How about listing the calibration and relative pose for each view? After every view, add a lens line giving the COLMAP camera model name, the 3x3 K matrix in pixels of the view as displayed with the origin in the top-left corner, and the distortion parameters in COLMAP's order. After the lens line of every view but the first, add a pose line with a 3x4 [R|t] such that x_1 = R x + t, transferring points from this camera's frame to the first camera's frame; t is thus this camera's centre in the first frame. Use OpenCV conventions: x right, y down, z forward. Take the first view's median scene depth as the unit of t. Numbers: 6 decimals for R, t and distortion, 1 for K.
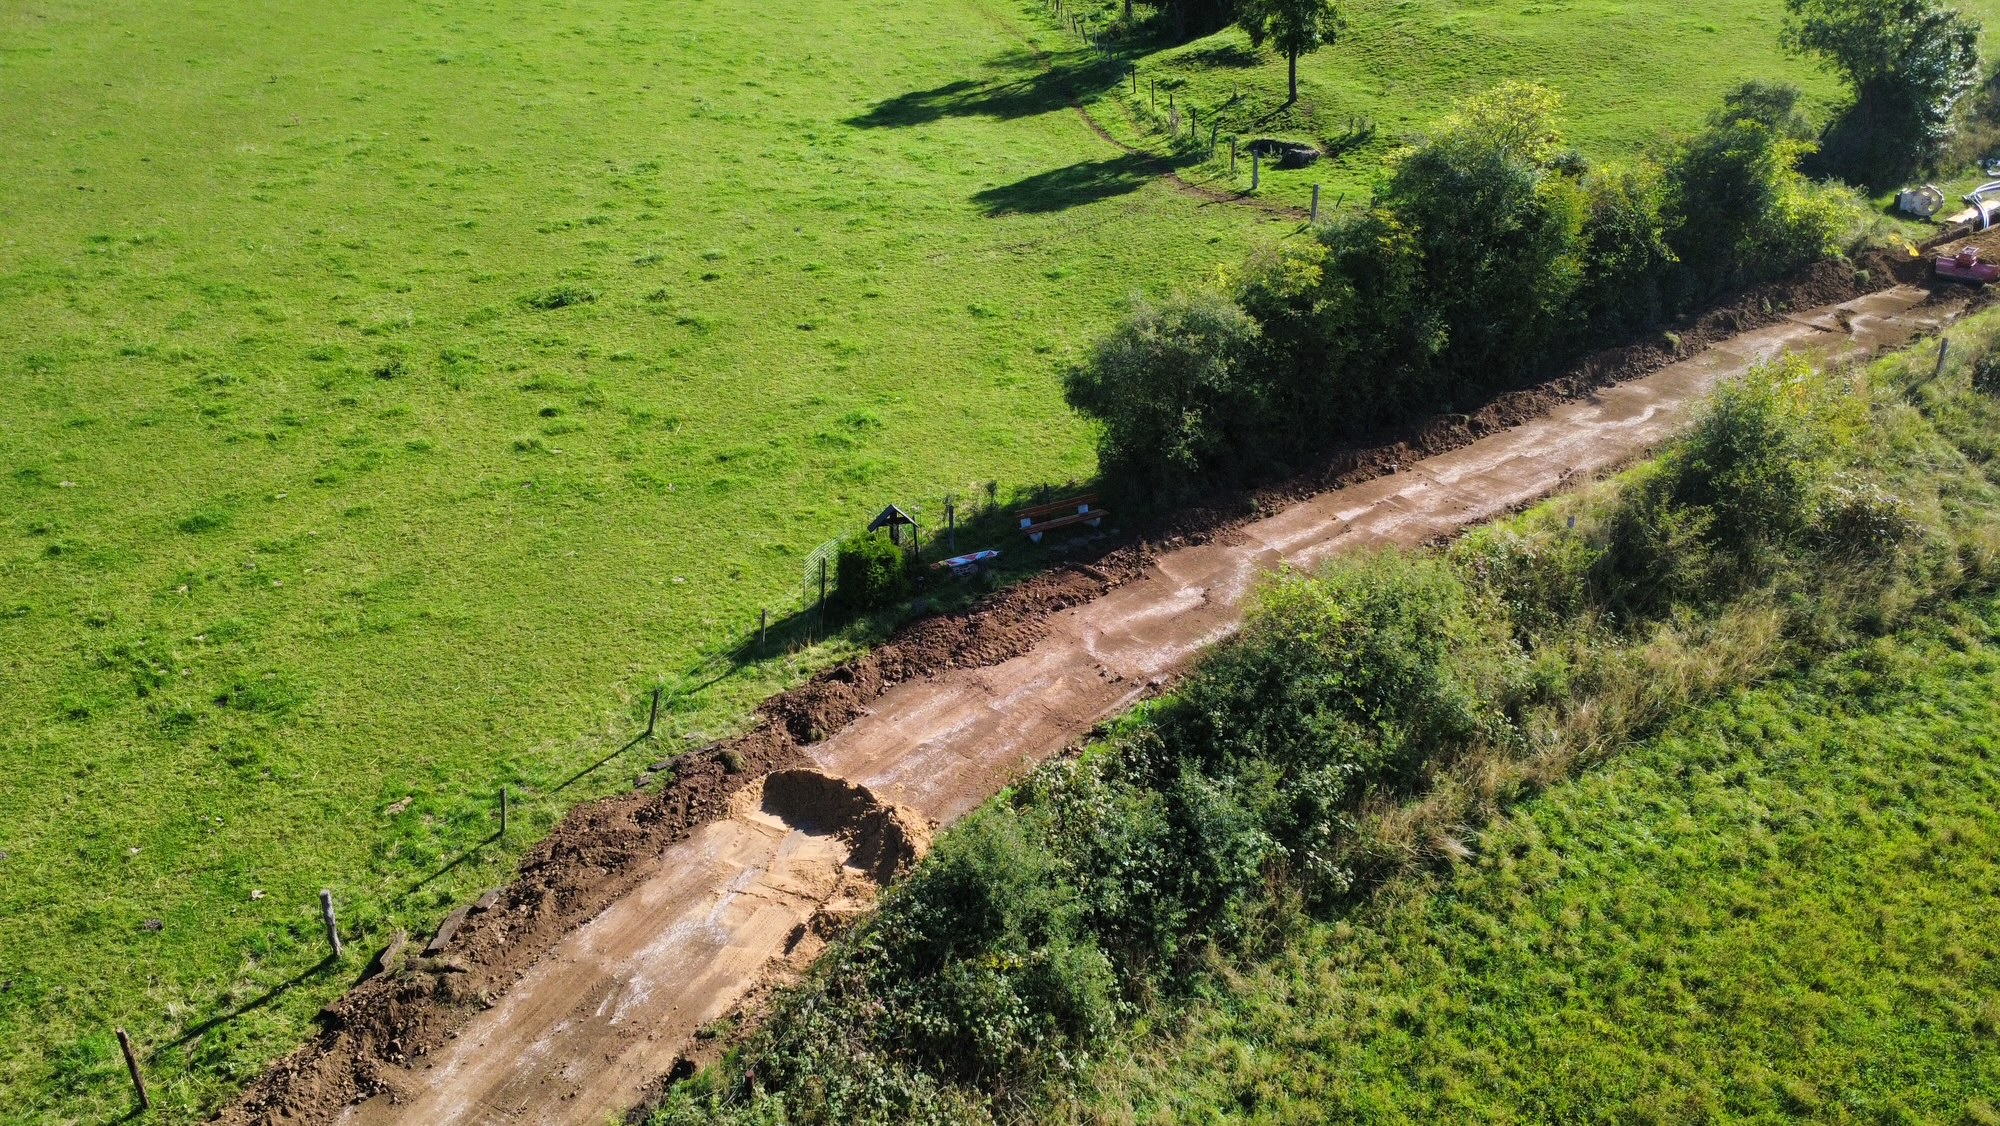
lens RADIAL K [[1449.9, 0, 992.6], [0, 1449.9, 548.4], [0, 0, 1]] dist [-0.003353, 0.004510]
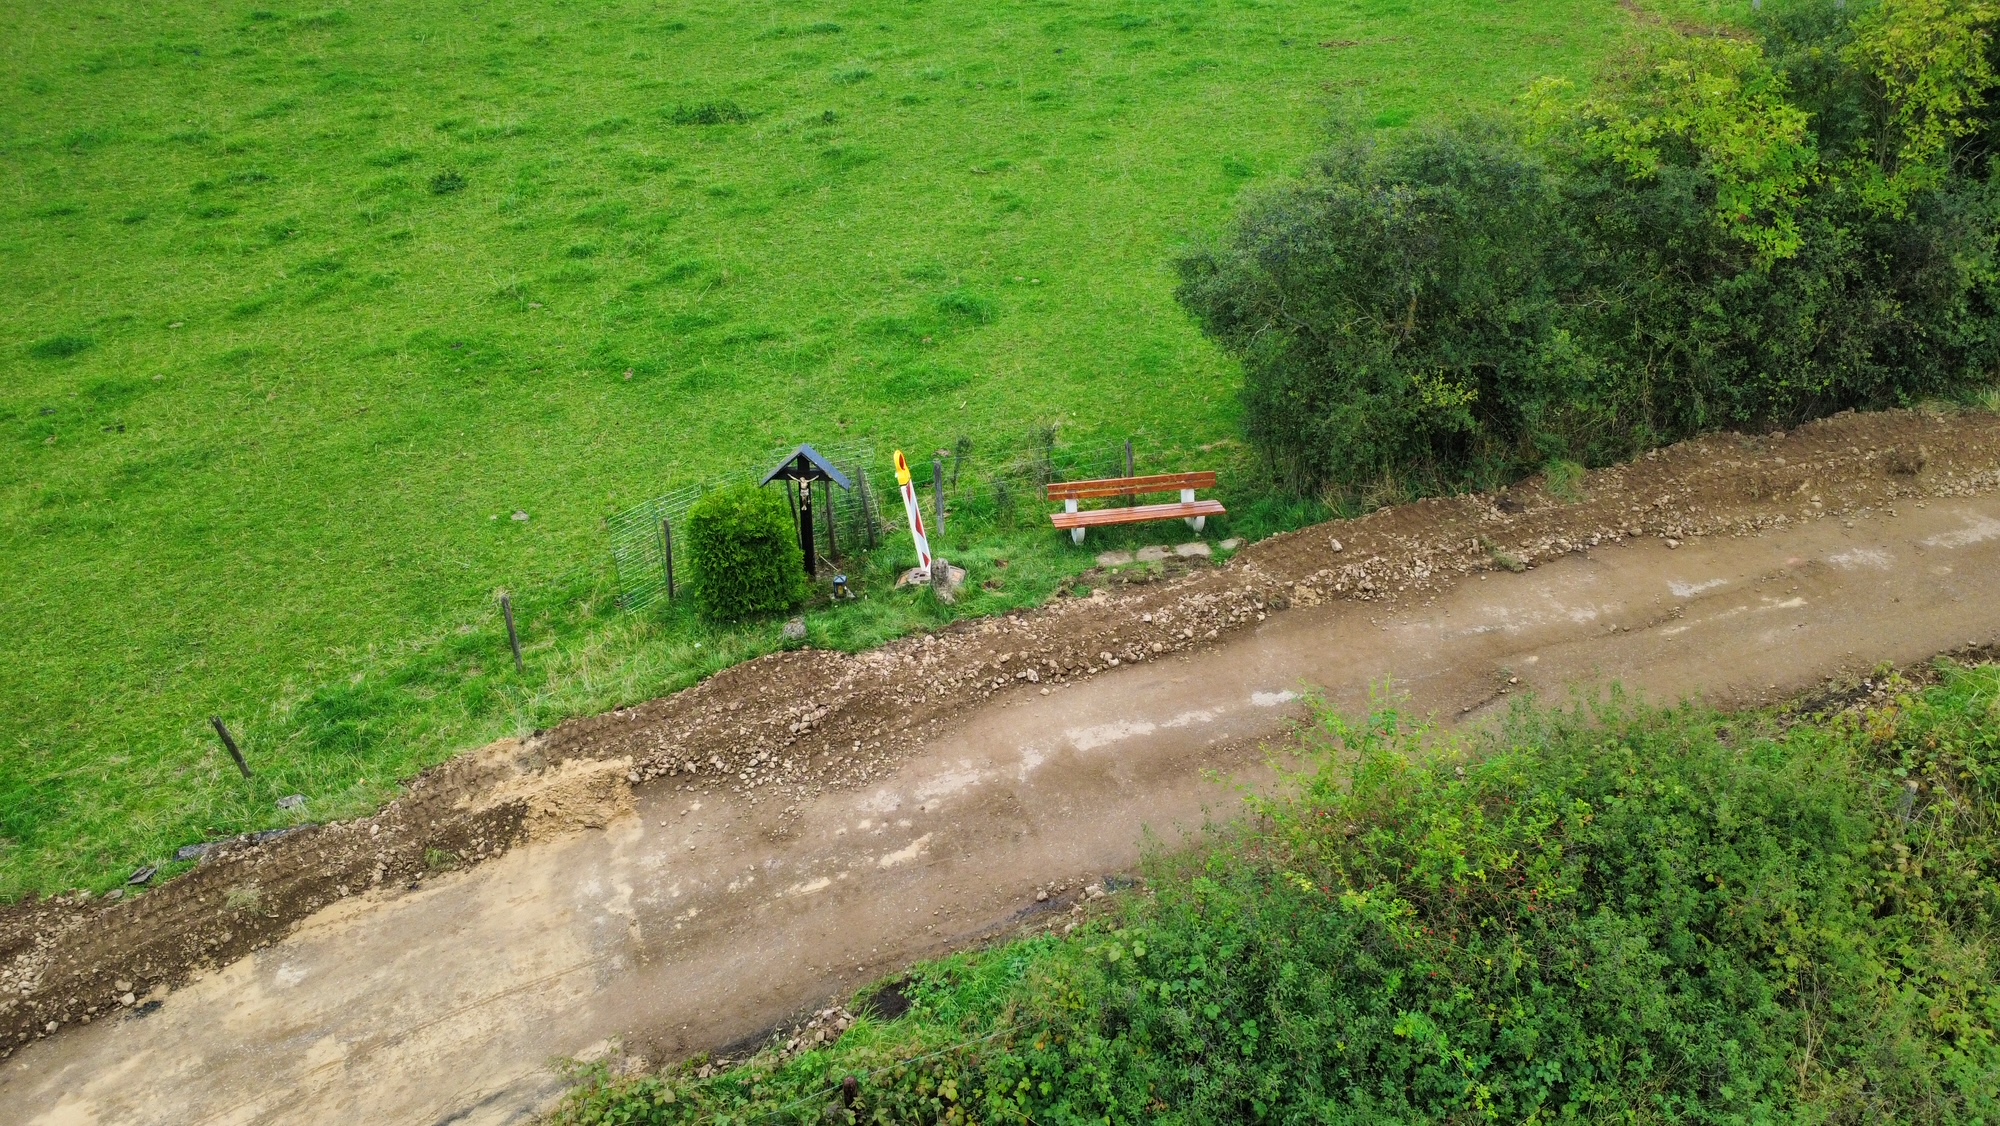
lens RADIAL K [[1449.9, 0, 1001.0], [0, 1449.9, 558.7], [0, 0, 1]] dist [-0.003353, 0.004510]
pose [[0.930858, 0.158604, -0.329164, 0.209778], [-0.133488, 0.986222, 0.097704, -0.055523], [0.340125, -0.047010, 0.939204, 0.512275]]
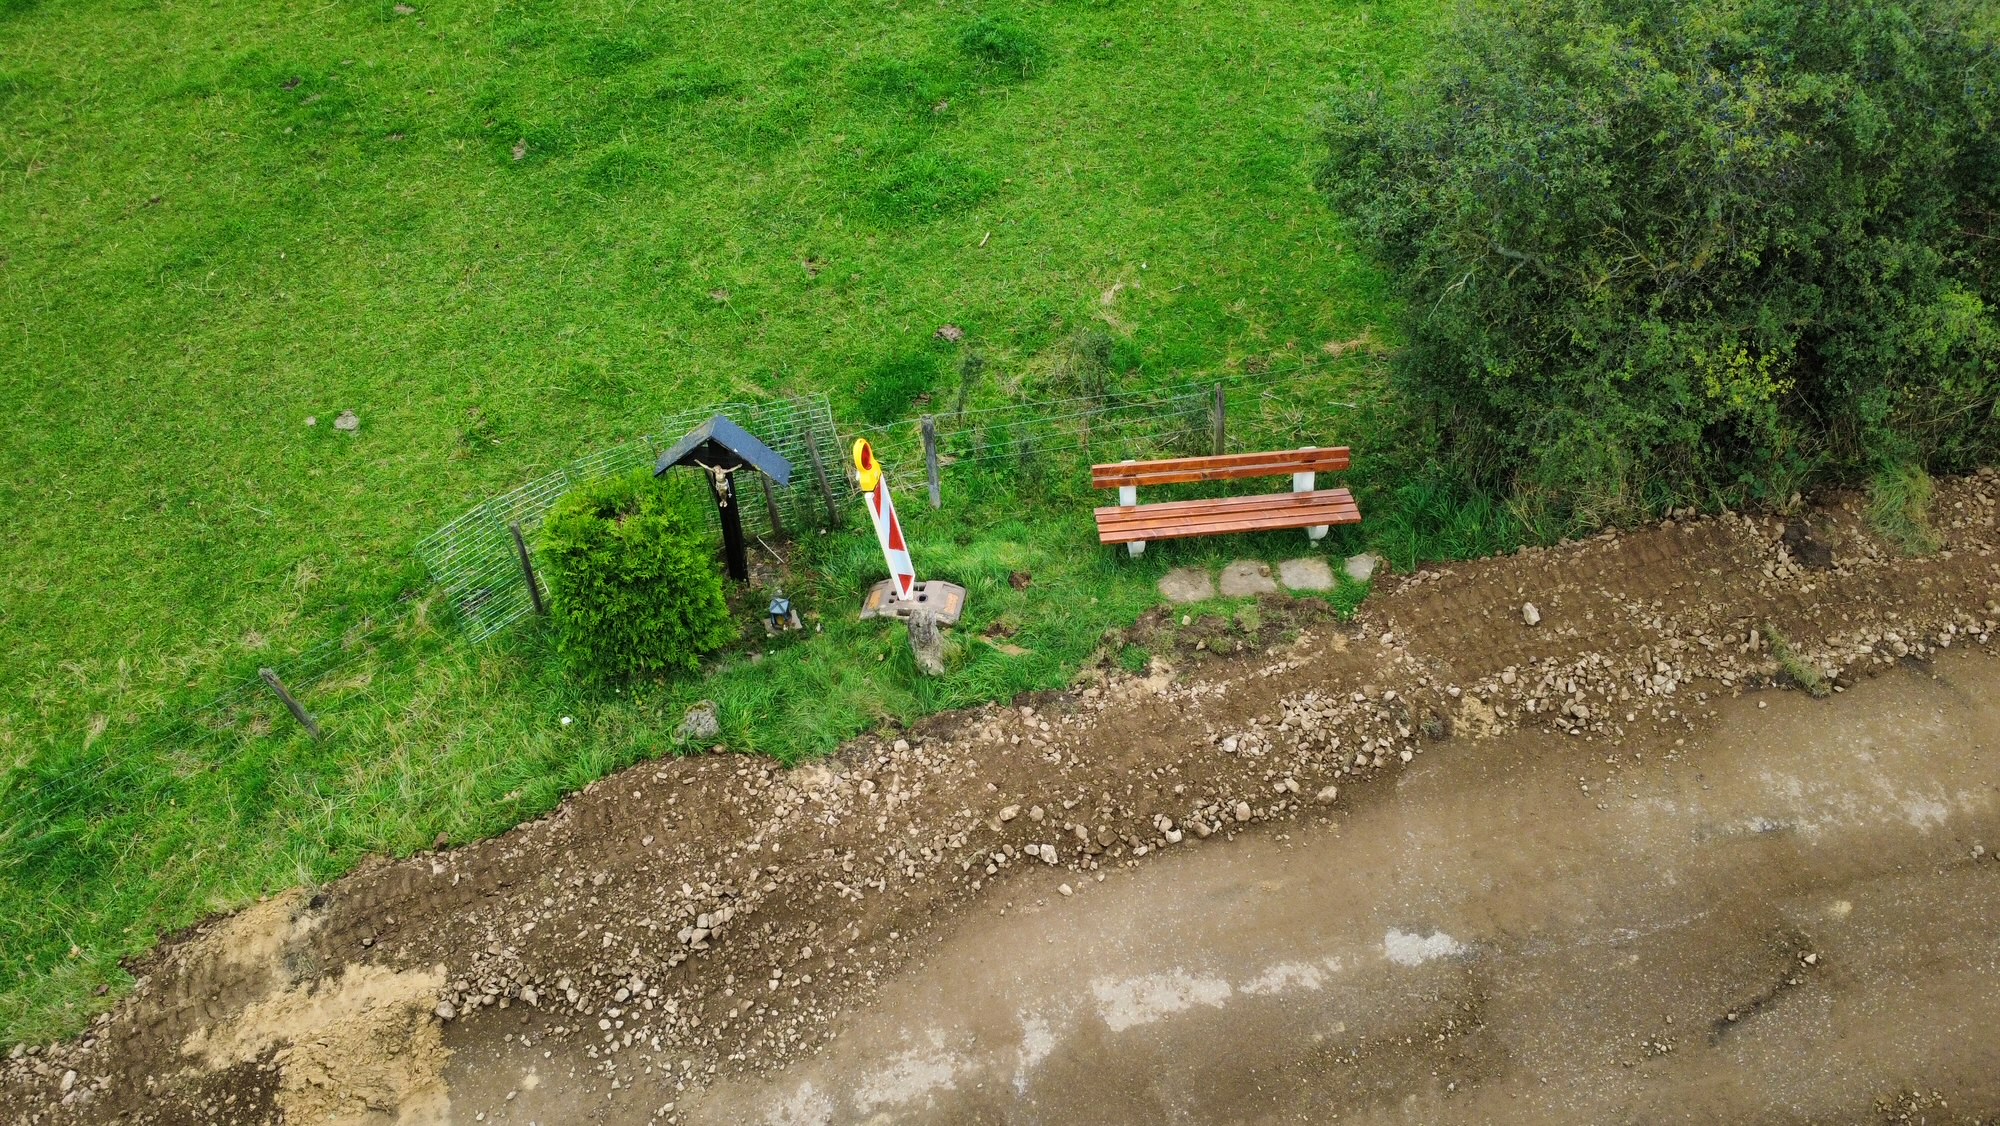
lens RADIAL K [[1449.9, 0, 996.6], [0, 1449.9, 561.4], [0, 0, 1]] dist [-0.003353, 0.004510]
pose [[0.908803, 0.292510, -0.297516, 0.122833], [-0.156691, 0.900166, 0.406386, -0.168127], [0.386685, -0.322706, 0.863907, 0.733213]]
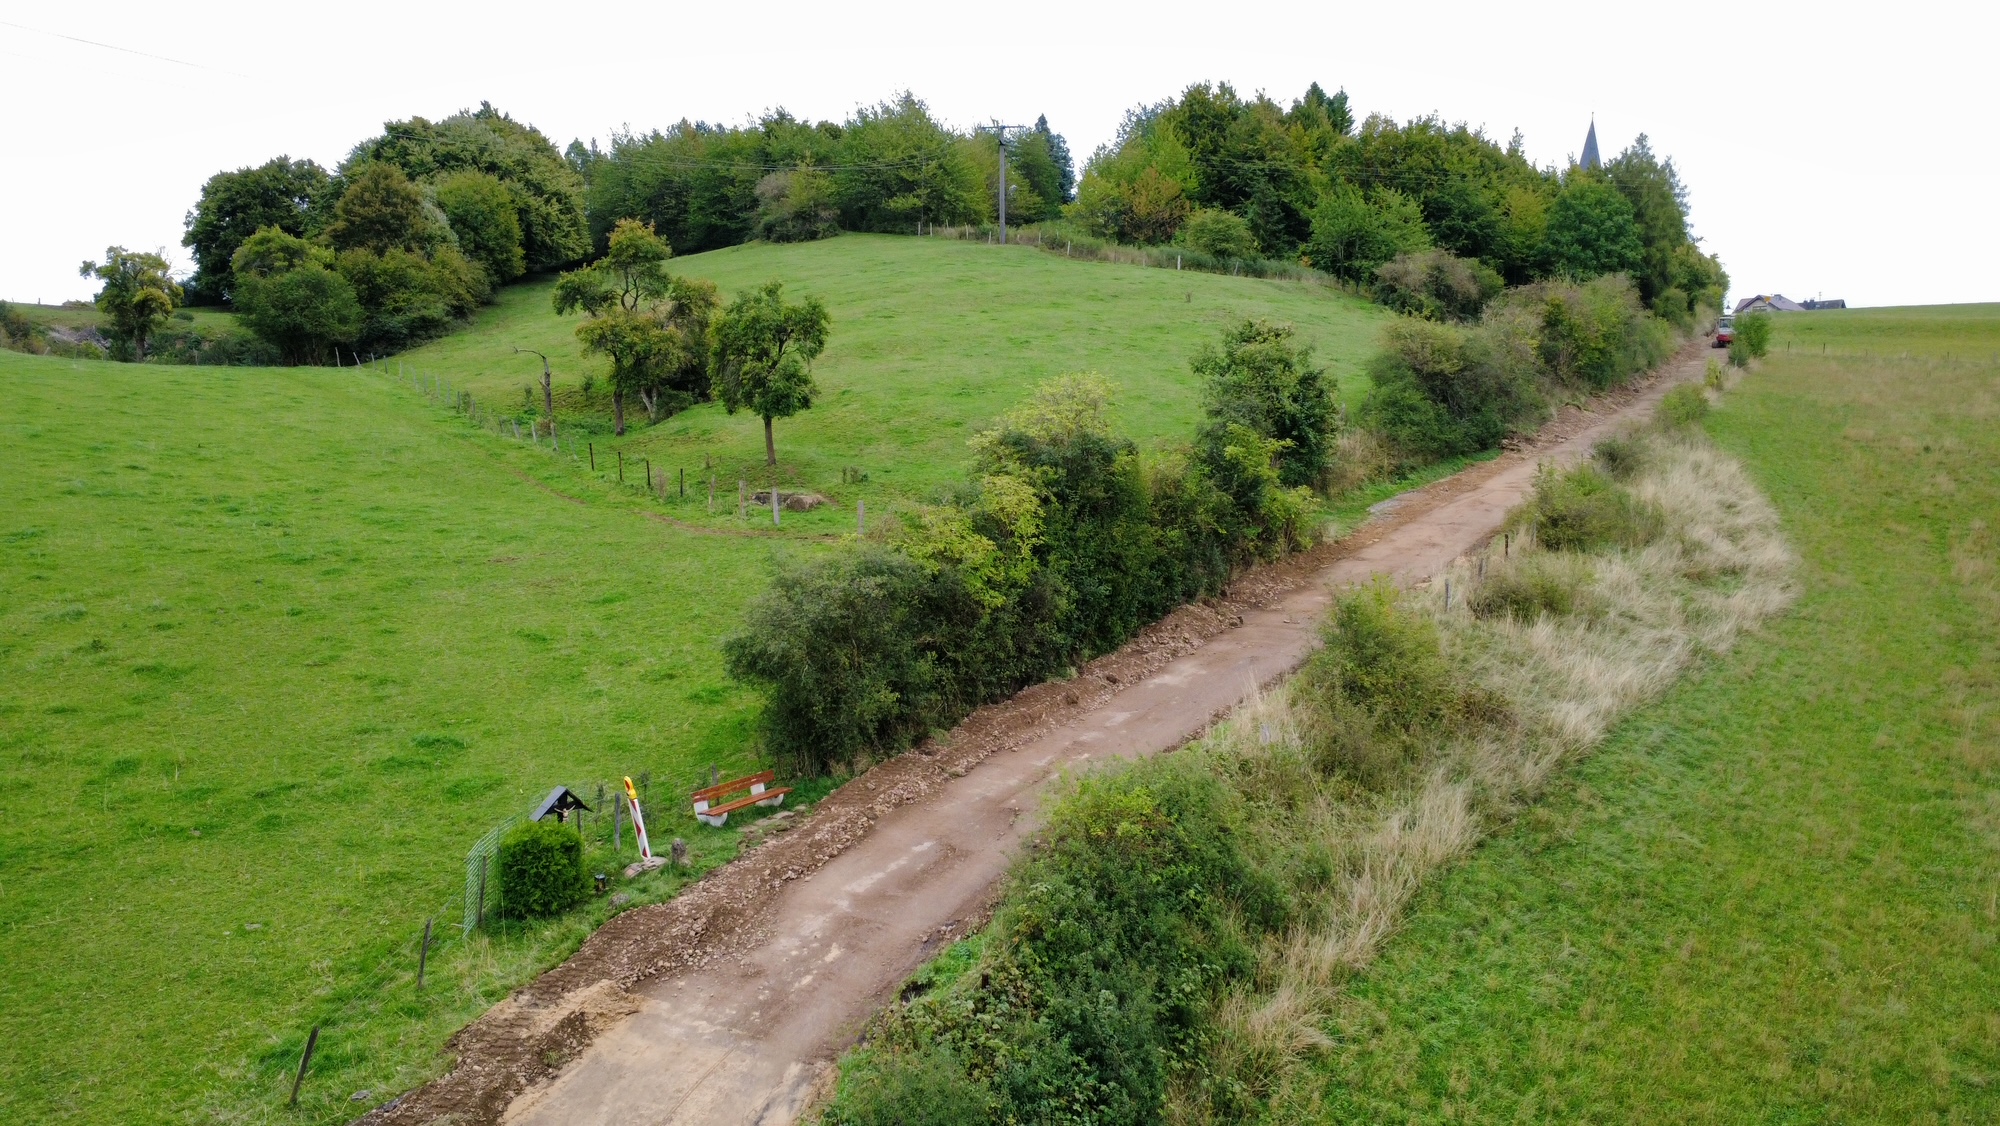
lens RADIAL K [[1449.9, 0, 1008.6], [0, 1449.9, 547.6], [0, 0, 1]] dist [-0.003353, 0.004510]
pose [[0.897435, -0.030004, 0.440126, -0.205452], [0.164334, 0.948615, -0.270415, 0.107362], [-0.409397, 0.315007, 0.856250, 0.177580]]
